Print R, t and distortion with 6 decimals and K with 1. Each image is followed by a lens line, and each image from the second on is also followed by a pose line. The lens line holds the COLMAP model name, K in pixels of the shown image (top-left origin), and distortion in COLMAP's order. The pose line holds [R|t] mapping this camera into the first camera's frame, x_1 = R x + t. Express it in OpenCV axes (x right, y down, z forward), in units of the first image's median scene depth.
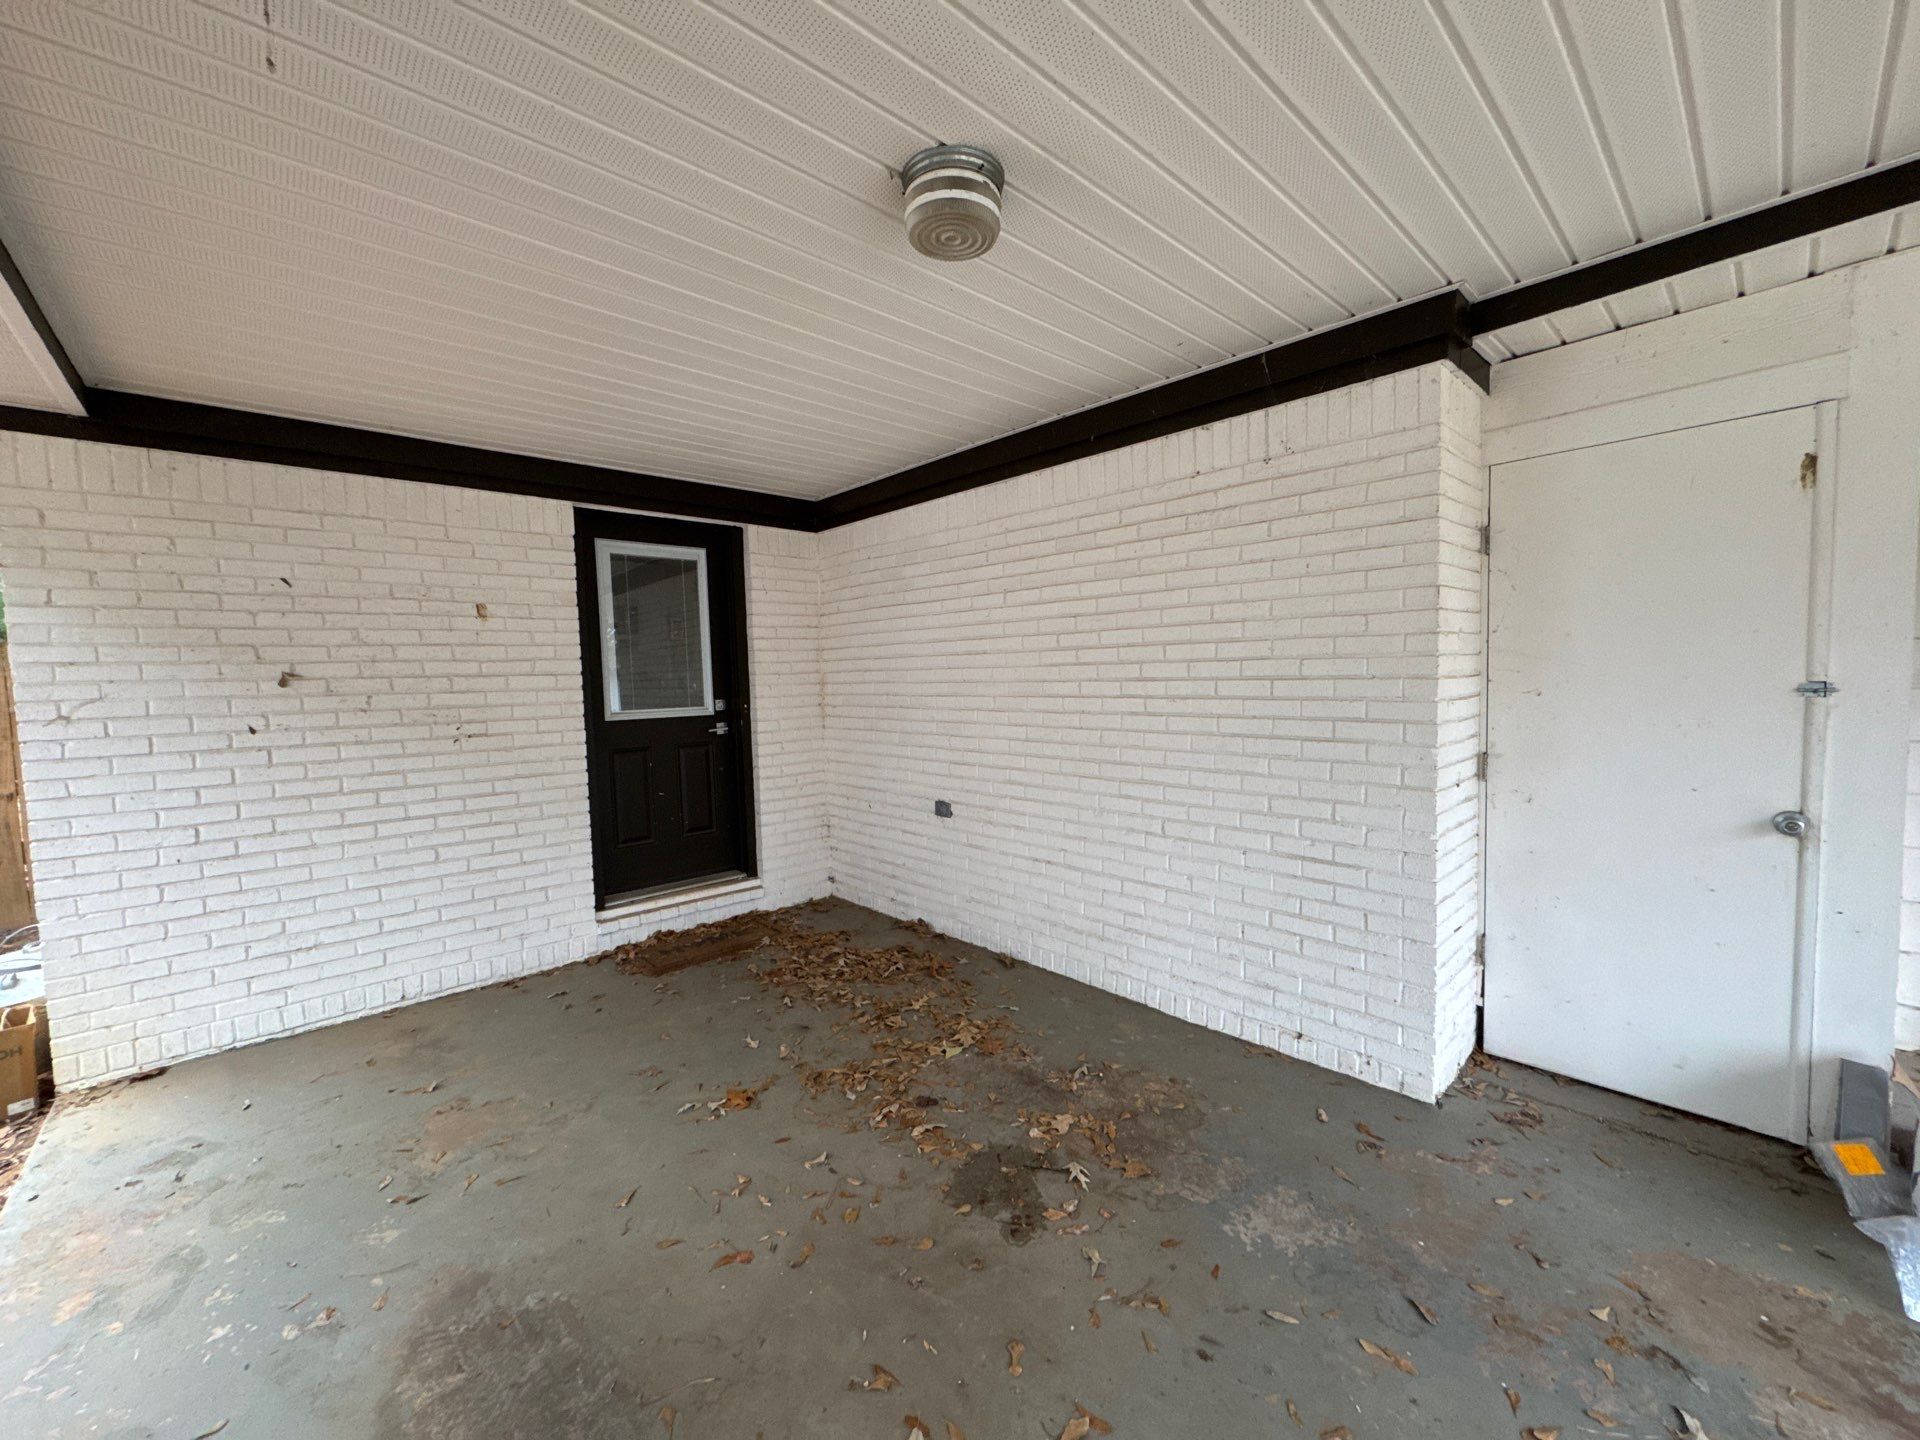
lens RADIAL K [[756.4, 0, 963.5], [0, 756.4, 725.8], [0, 0, 1]] dist [-0.002146, 0.000827]
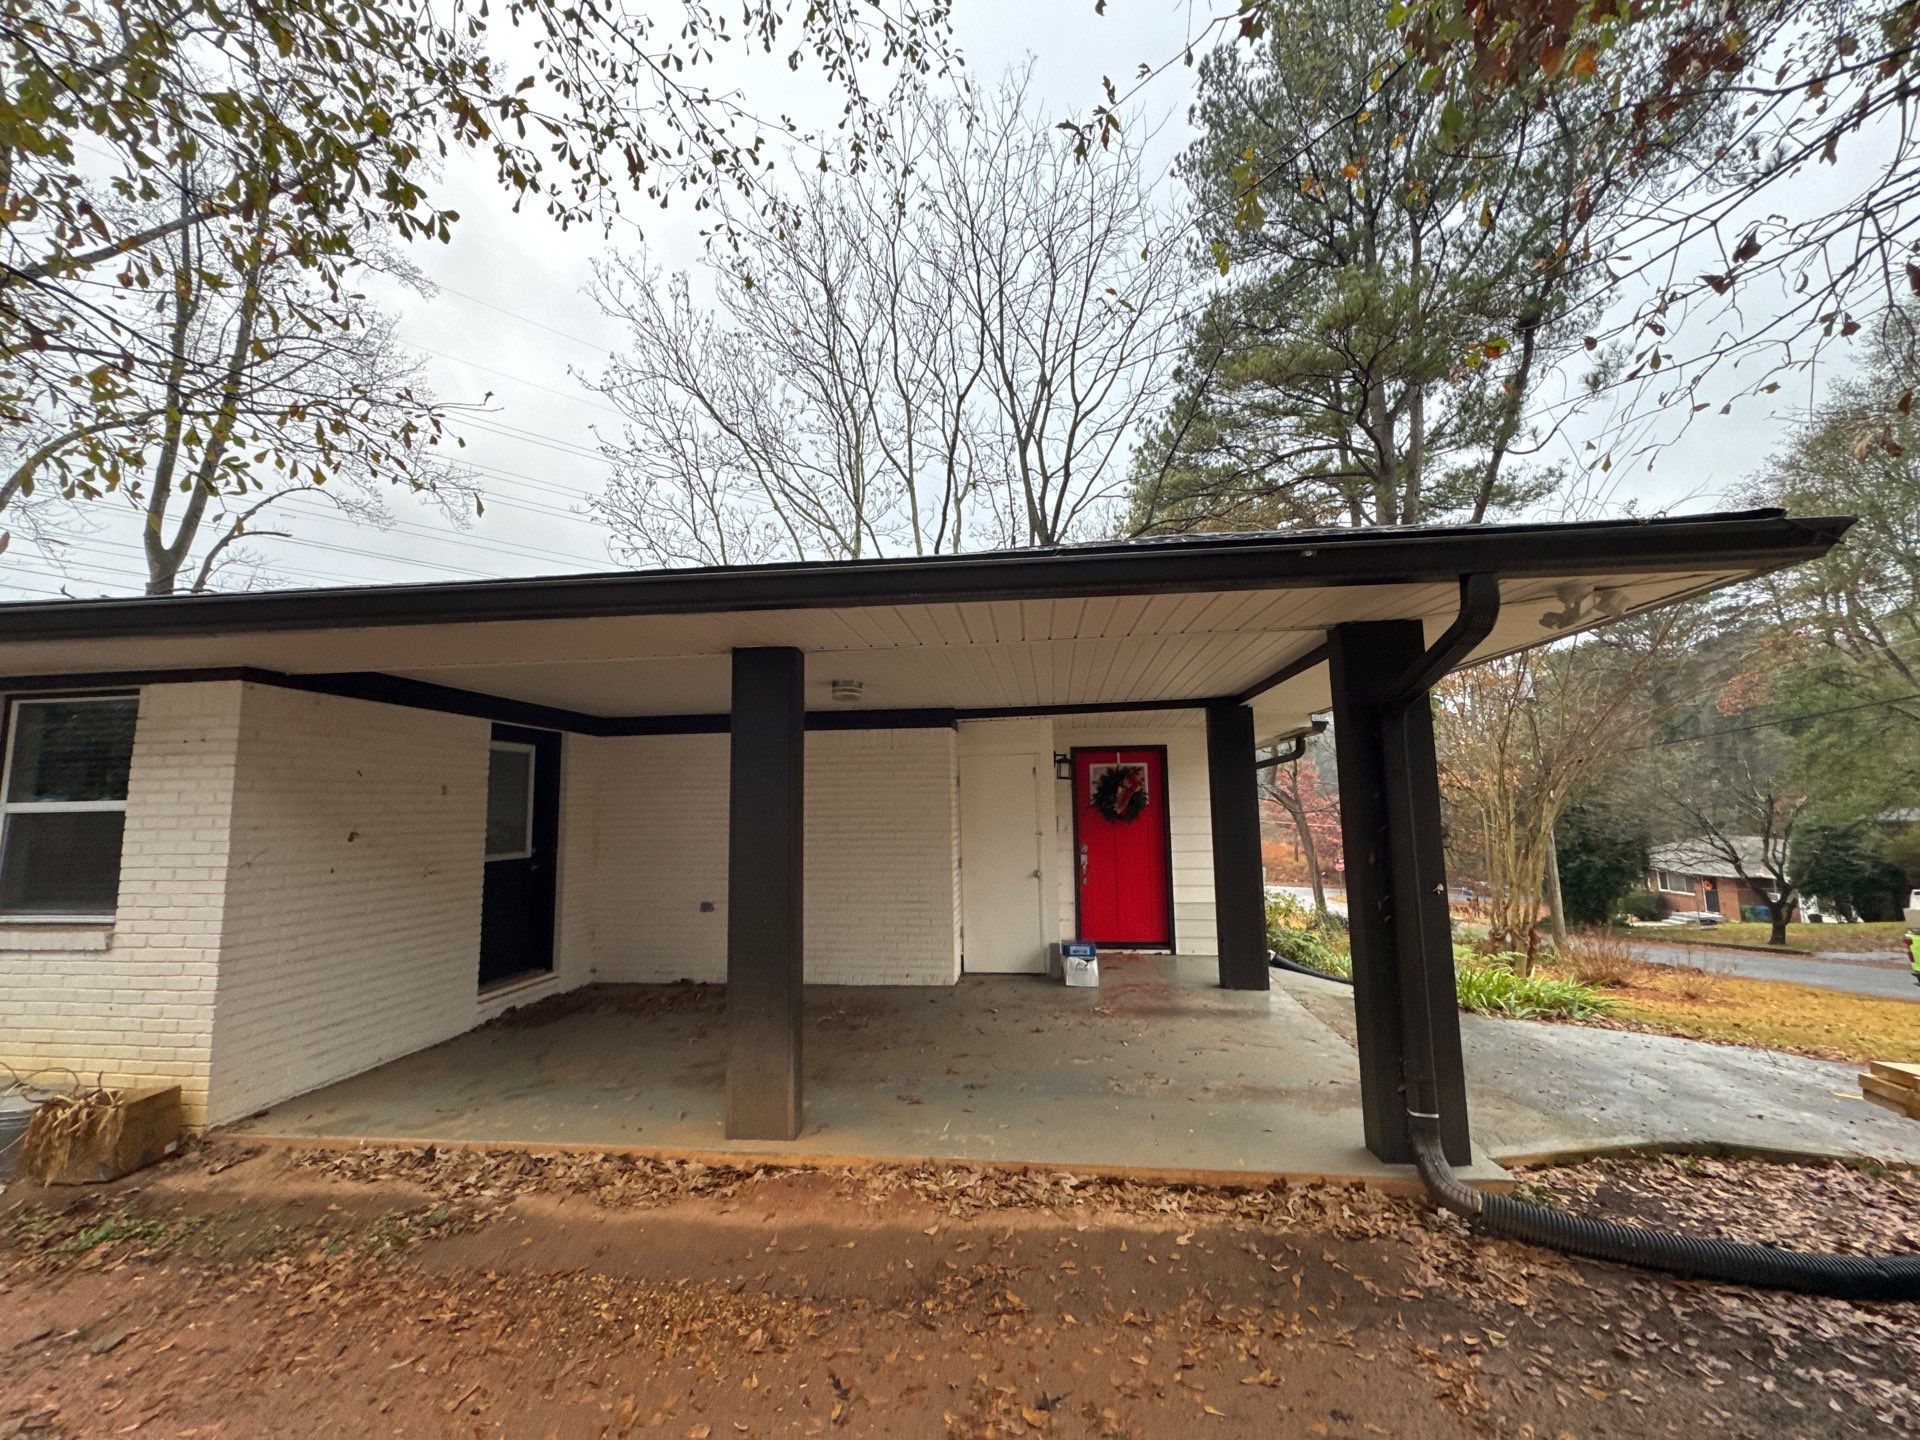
lens RADIAL K [[756.4, 0, 959.8], [0, 756.4, 728.9], [0, 0, 1]] dist [-0.002146, 0.000827]
pose [[0.763747, 0.078436, 0.640732, -0.880783], [0.041049, 0.984680, -0.169471, 0.030751], [-0.644209, 0.155735, 0.748827, -0.895581]]
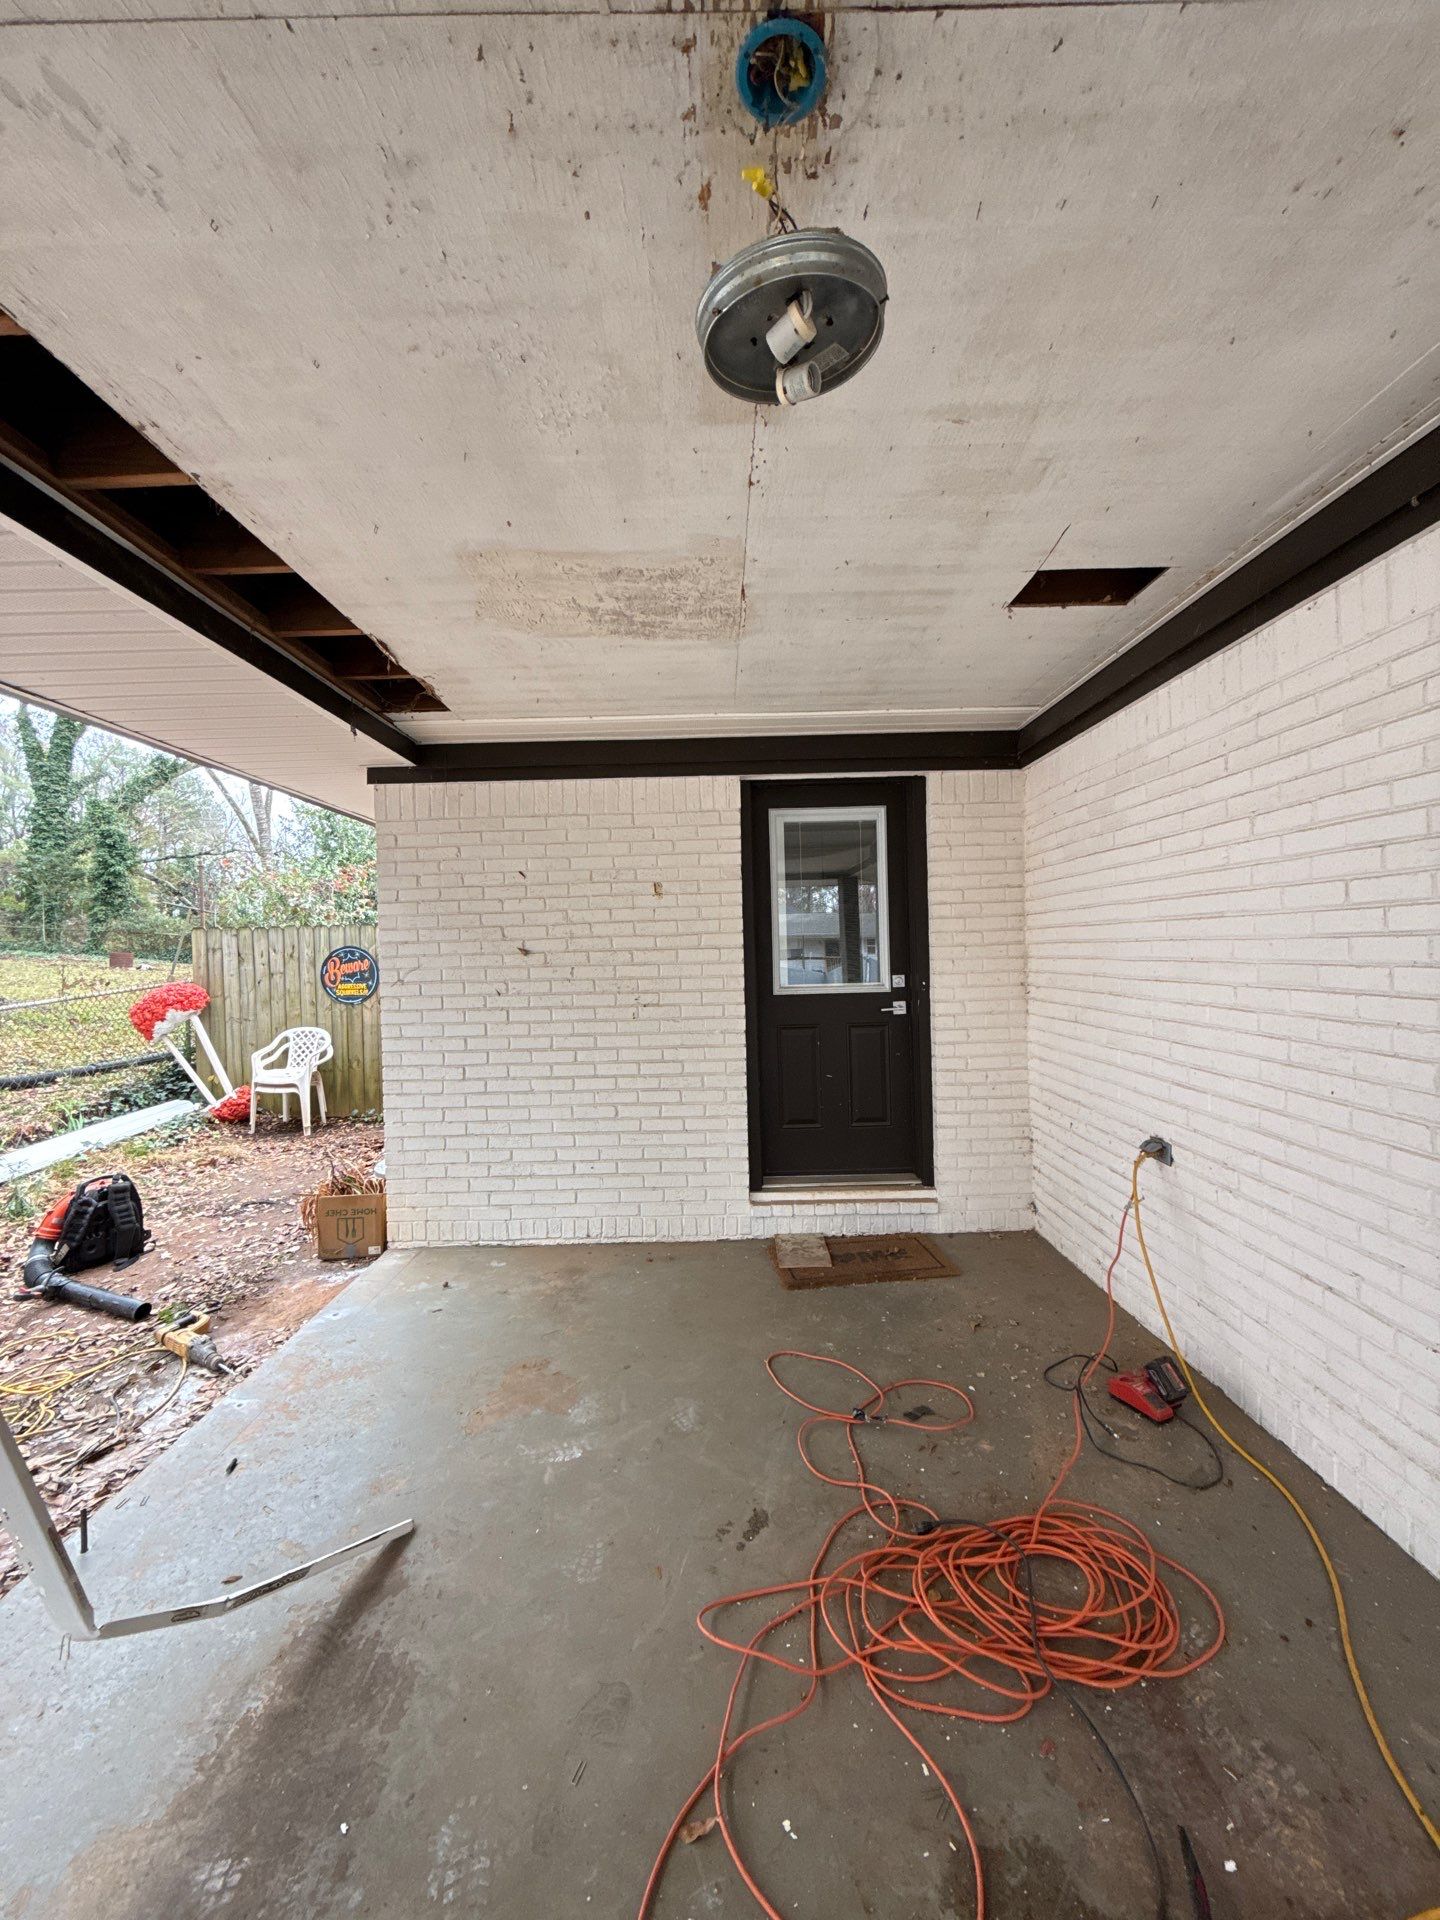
lens RADIAL K [[756.4, 0, 724.0], [0, 756.4, 959.2], [0, 0, 1]] dist [-0.002146, 0.000827]
pose [[0.736511, 0.012944, -0.676302, 0.166854], [-0.039325, 0.998945, -0.023706, -0.032934], [0.675281, 0.044055, 0.736243, 0.294560]]
